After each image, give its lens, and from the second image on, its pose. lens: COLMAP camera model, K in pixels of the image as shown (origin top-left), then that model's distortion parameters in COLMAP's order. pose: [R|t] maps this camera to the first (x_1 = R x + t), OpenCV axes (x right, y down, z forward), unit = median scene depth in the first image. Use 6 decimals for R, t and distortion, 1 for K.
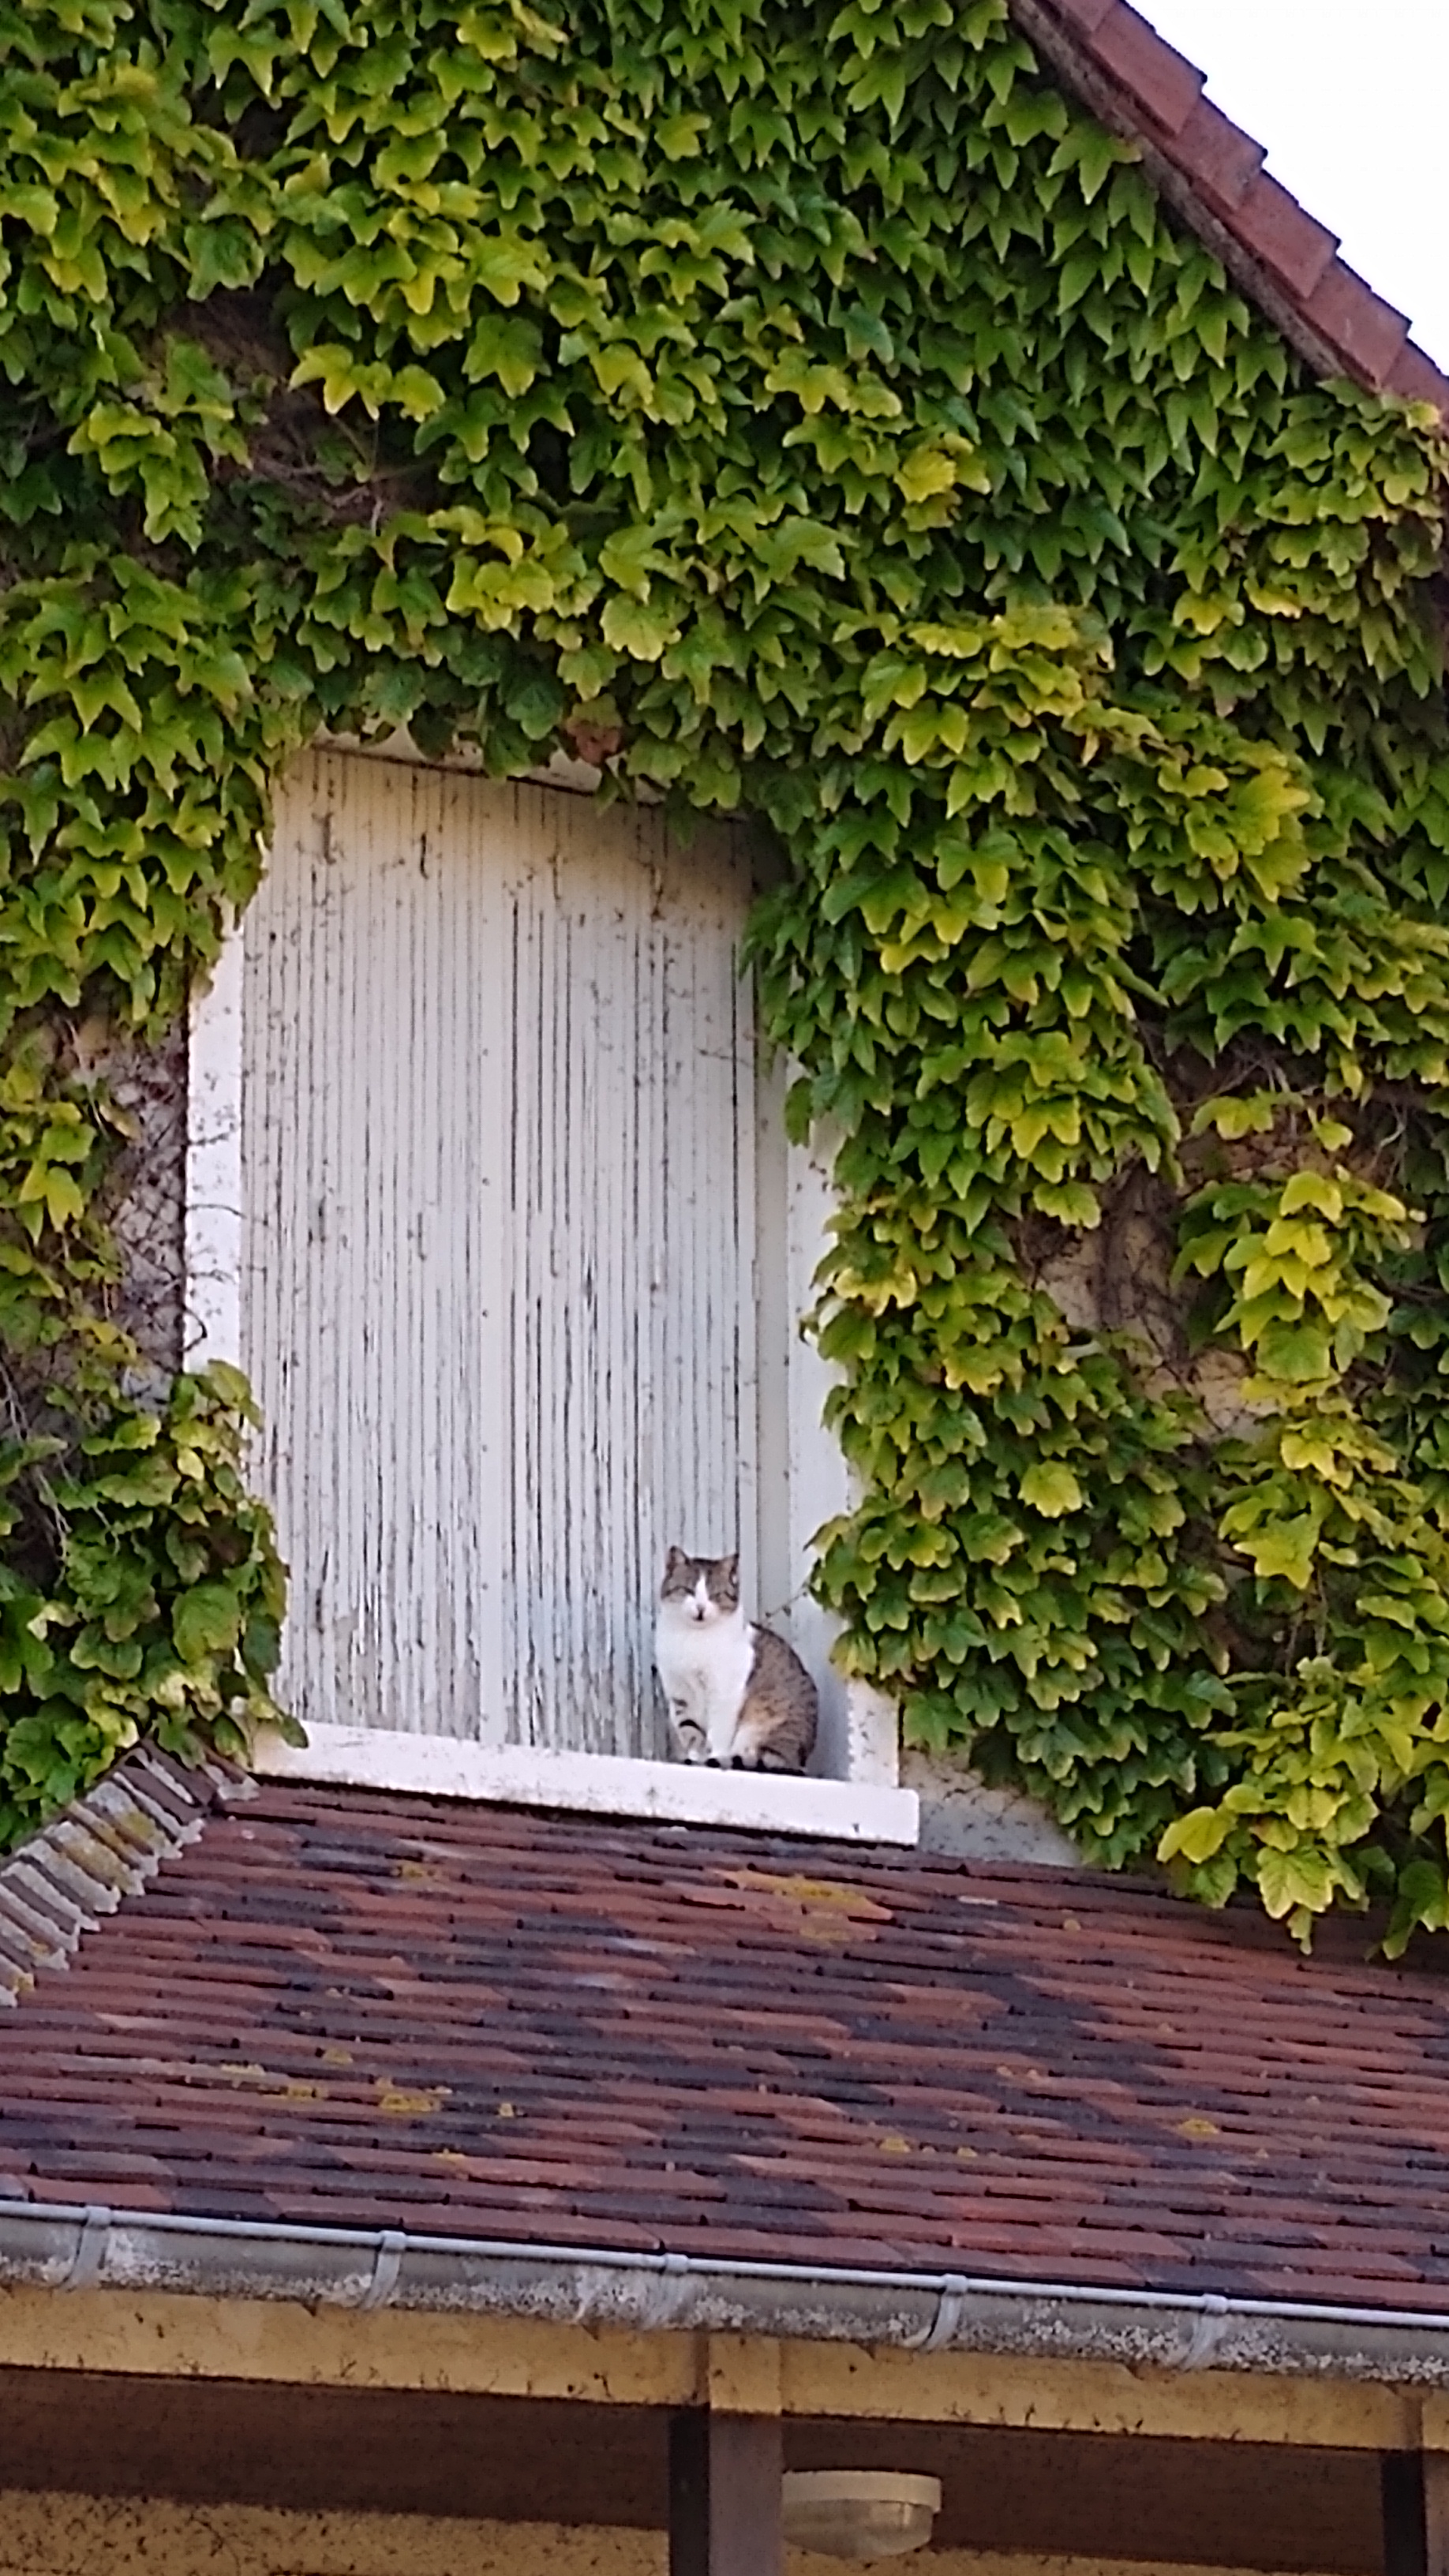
lens RADIAL K [[7501.1, 0, 722.9], [0, 7501.1, 1370.1], [0, 0, 1]] dist [0.226937, 0.942115]
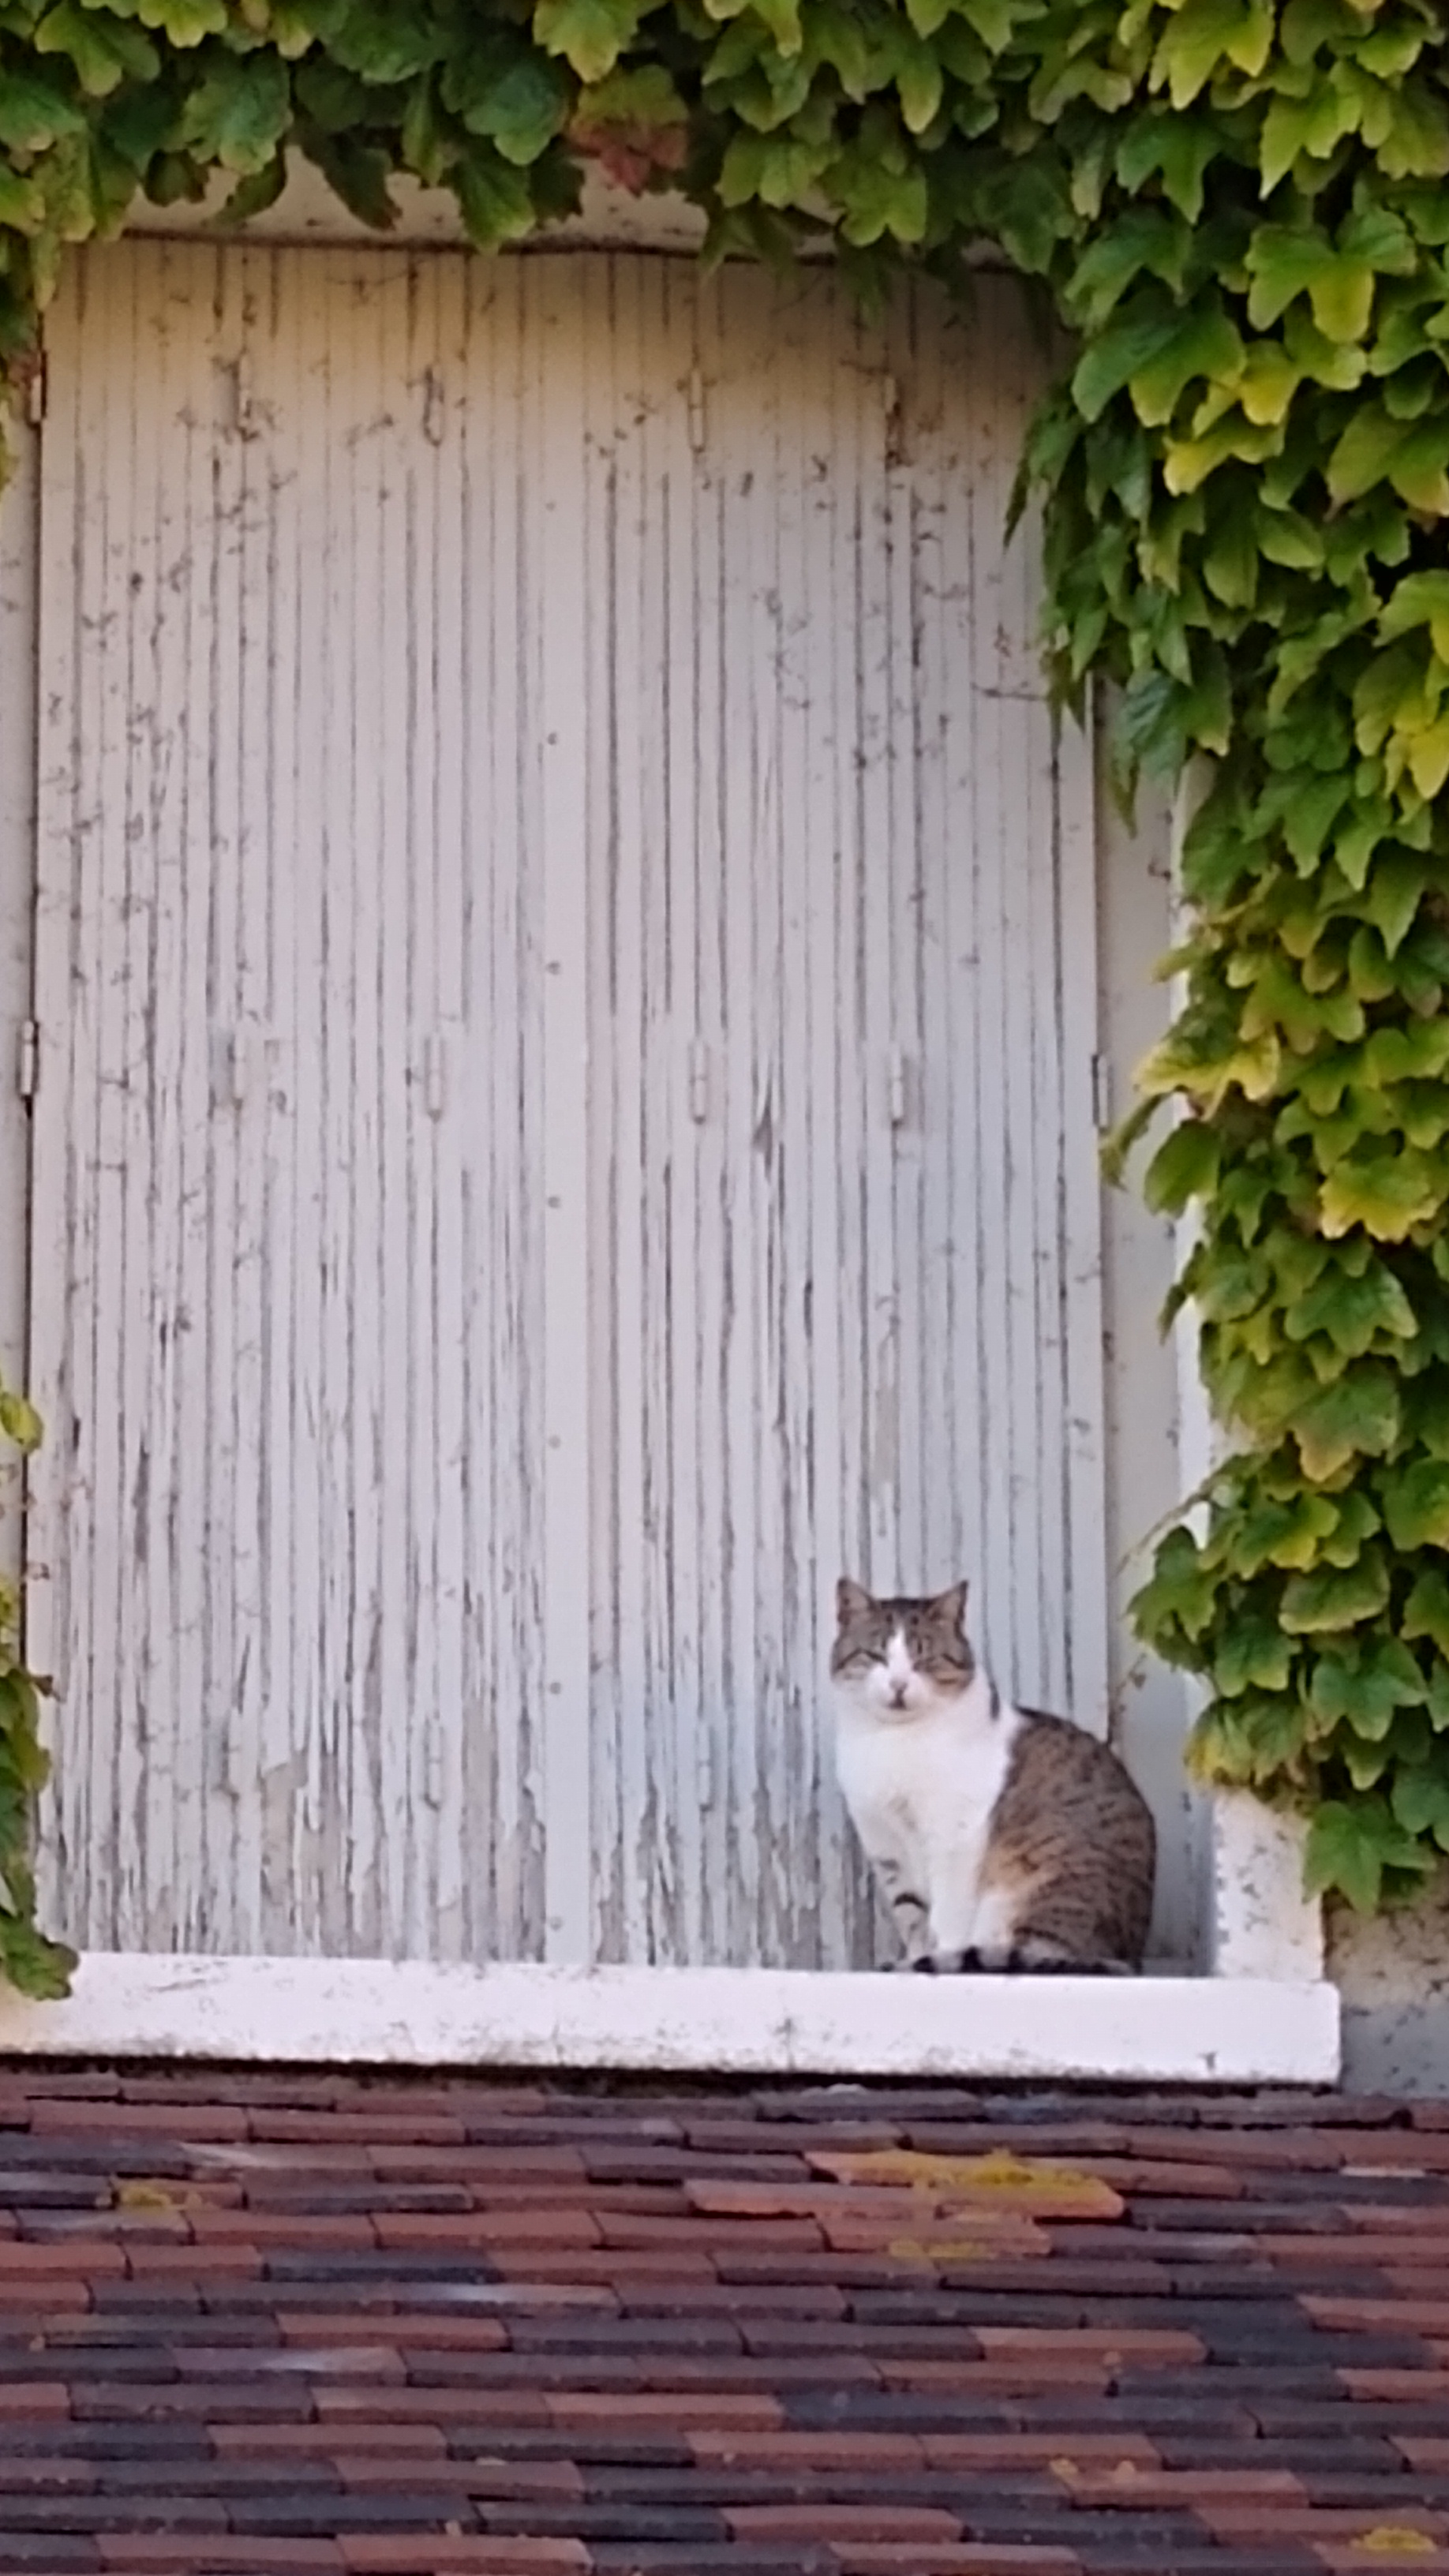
lens RADIAL K [[11923.7, 0, 724.3], [0, 11923.7, 1395.4], [0, 0, 1]] dist [-0.067858, 14.255725]
pose [[0.930403, -0.110289, -0.349553, 0.287945], [0.099920, 0.993855, -0.047620, 0.050169], [0.352657, 0.009379, 0.935706, 0.179960]]
